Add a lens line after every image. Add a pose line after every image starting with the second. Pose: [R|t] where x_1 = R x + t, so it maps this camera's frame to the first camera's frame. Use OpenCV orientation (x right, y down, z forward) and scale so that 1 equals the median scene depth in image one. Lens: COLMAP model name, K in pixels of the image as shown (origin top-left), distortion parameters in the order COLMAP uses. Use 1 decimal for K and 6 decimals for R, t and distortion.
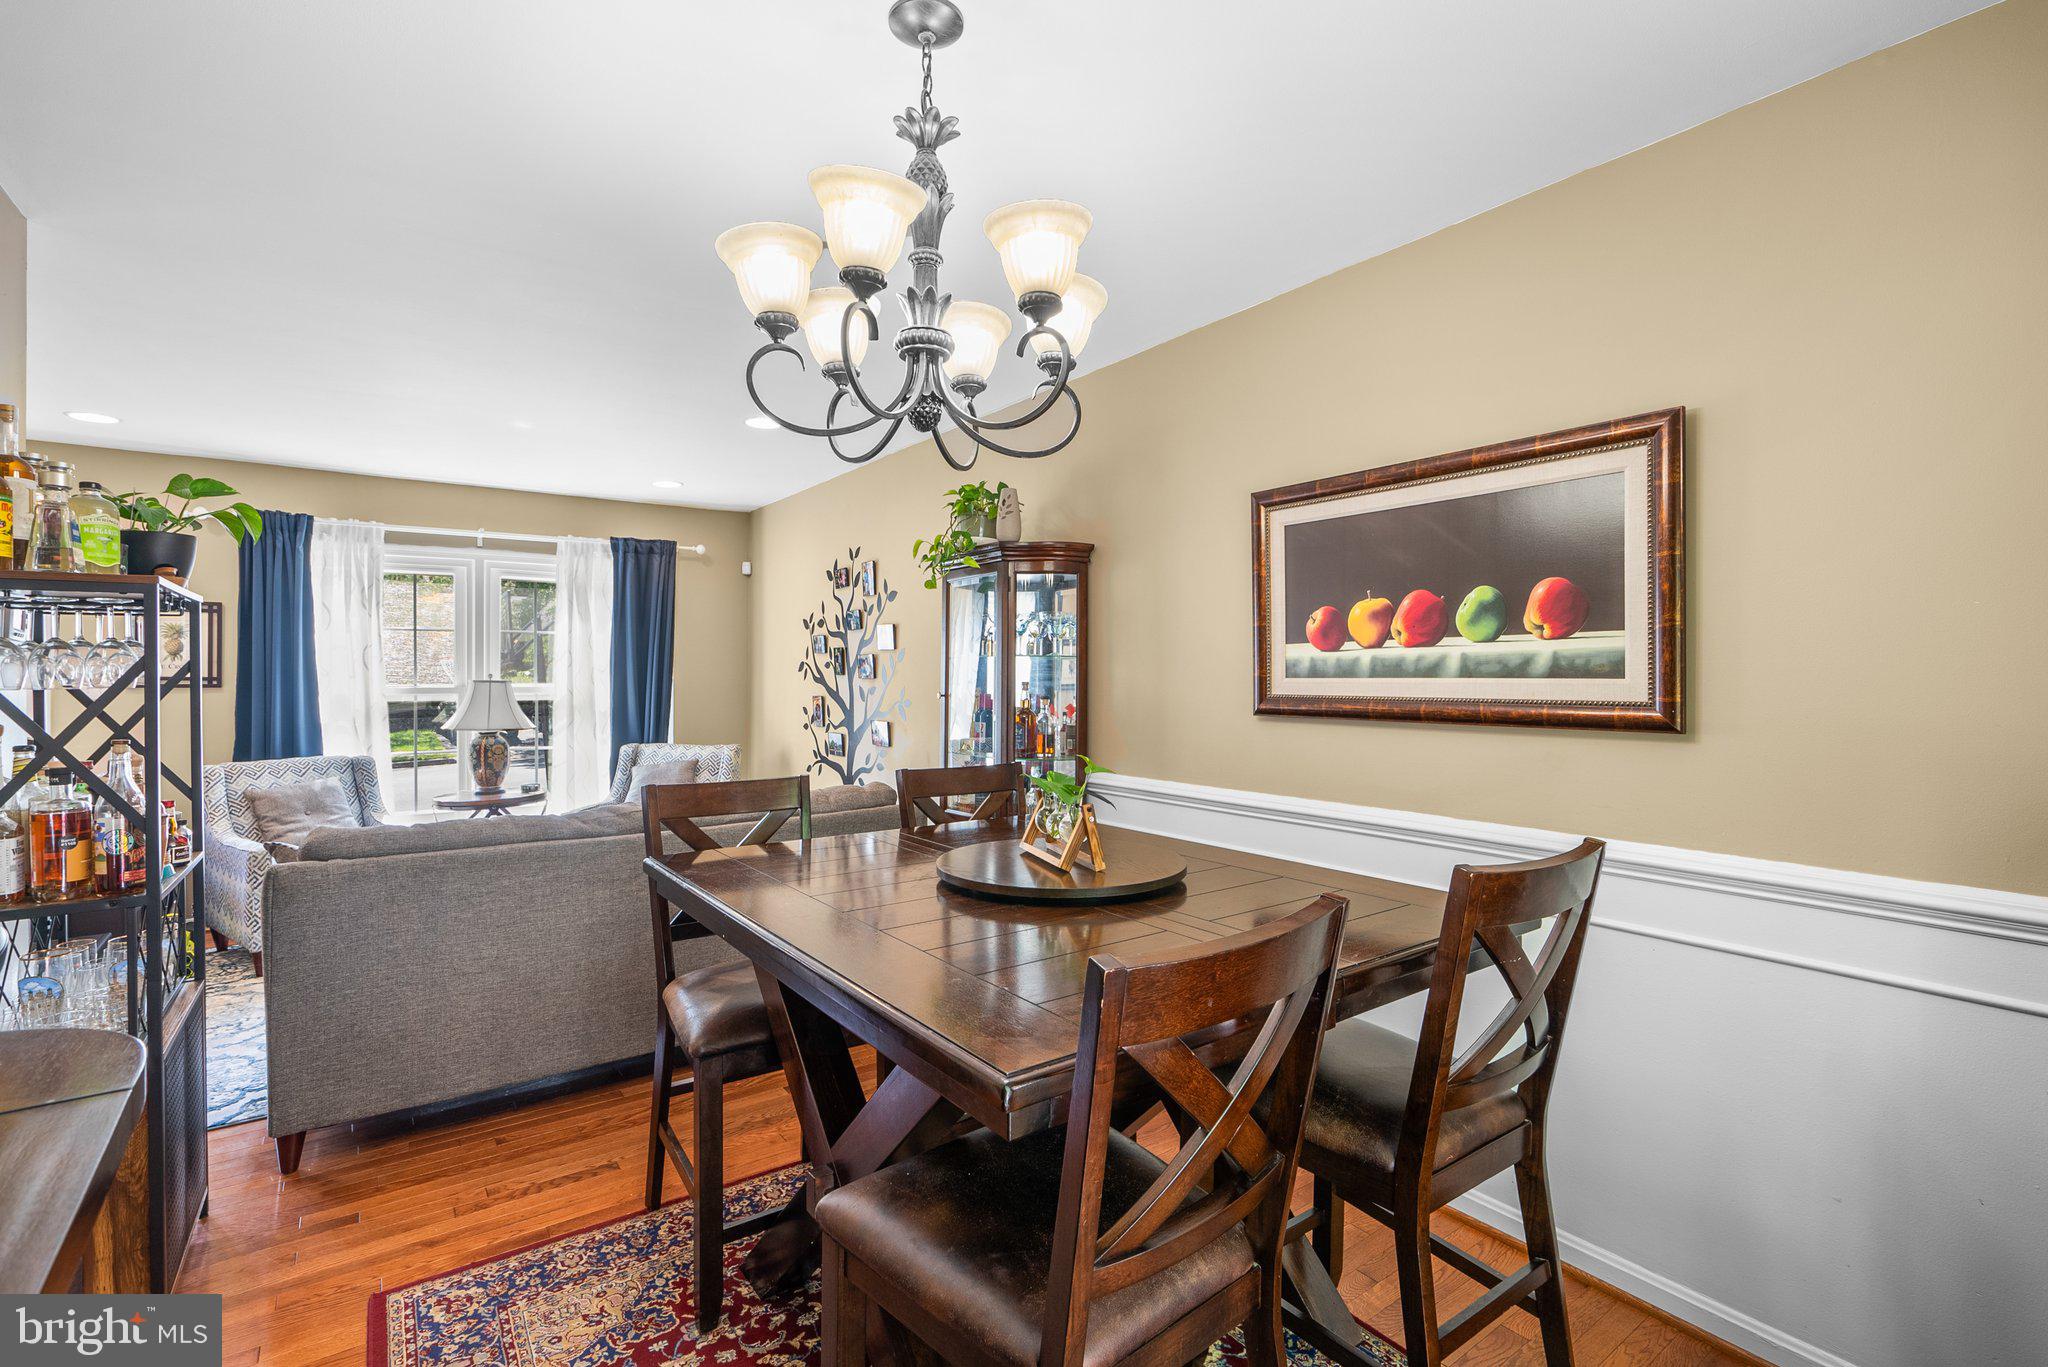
lens RADIAL K [[940.0, 0, 1029.7], [0, 940.0, 683.7], [0, 0, 1]] dist [-0.000924, 0.000805]
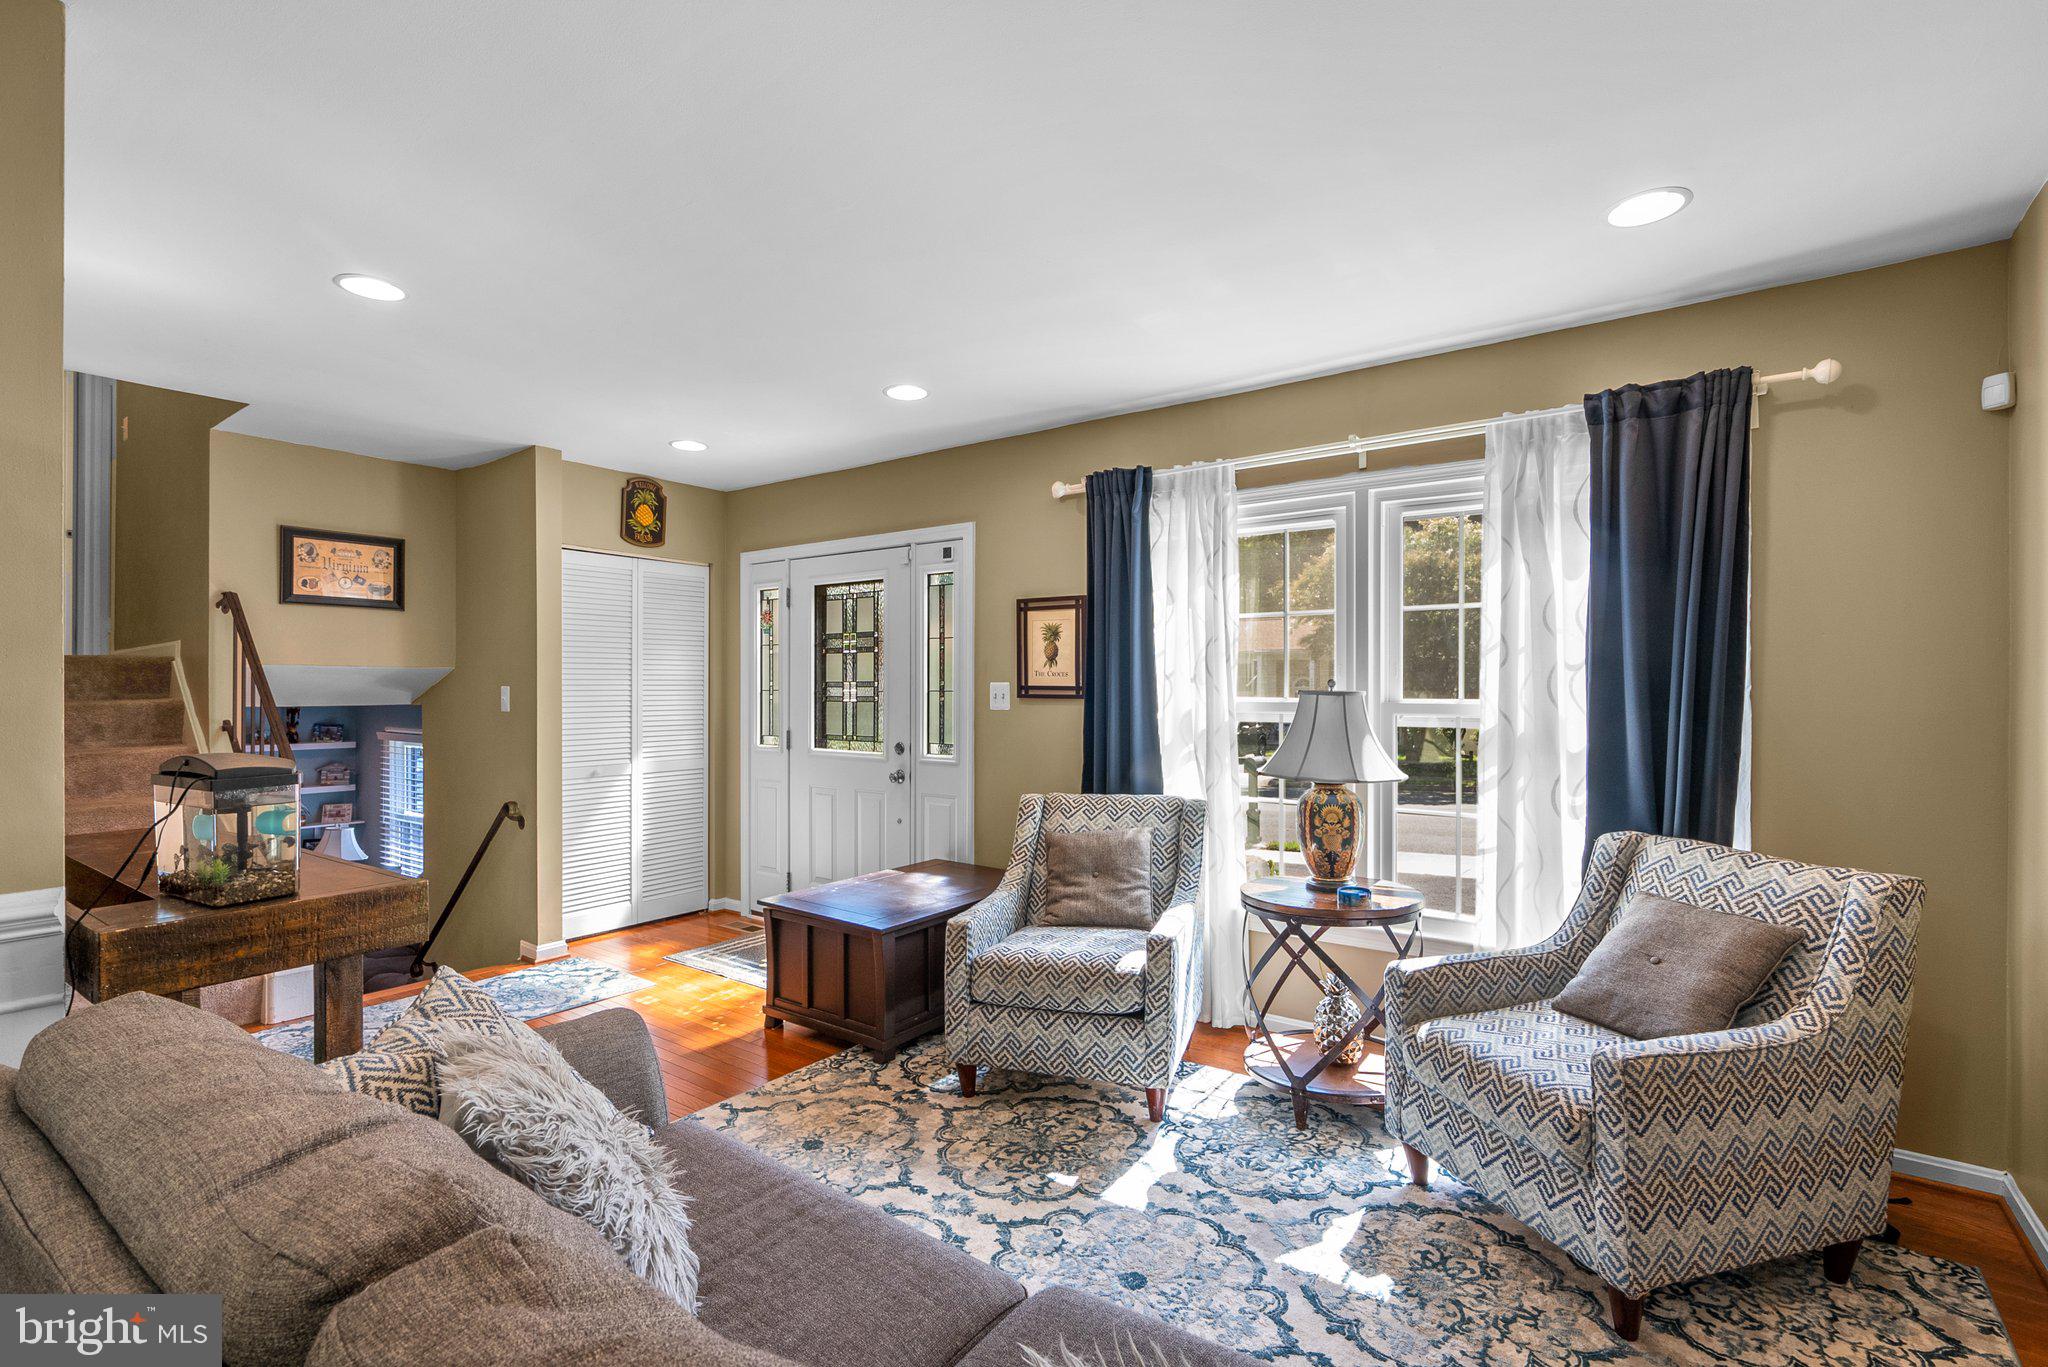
lens RADIAL K [[940.0, 0, 1025.0], [0, 940.0, 688.5], [0, 0, 1]] dist [-0.000924, 0.000805]
pose [[0.321303, 0.006418, -0.946955, -0.085721], [-0.008306, 0.999958, 0.003959, -0.006692], [0.946940, 0.006593, 0.321343, 0.595971]]
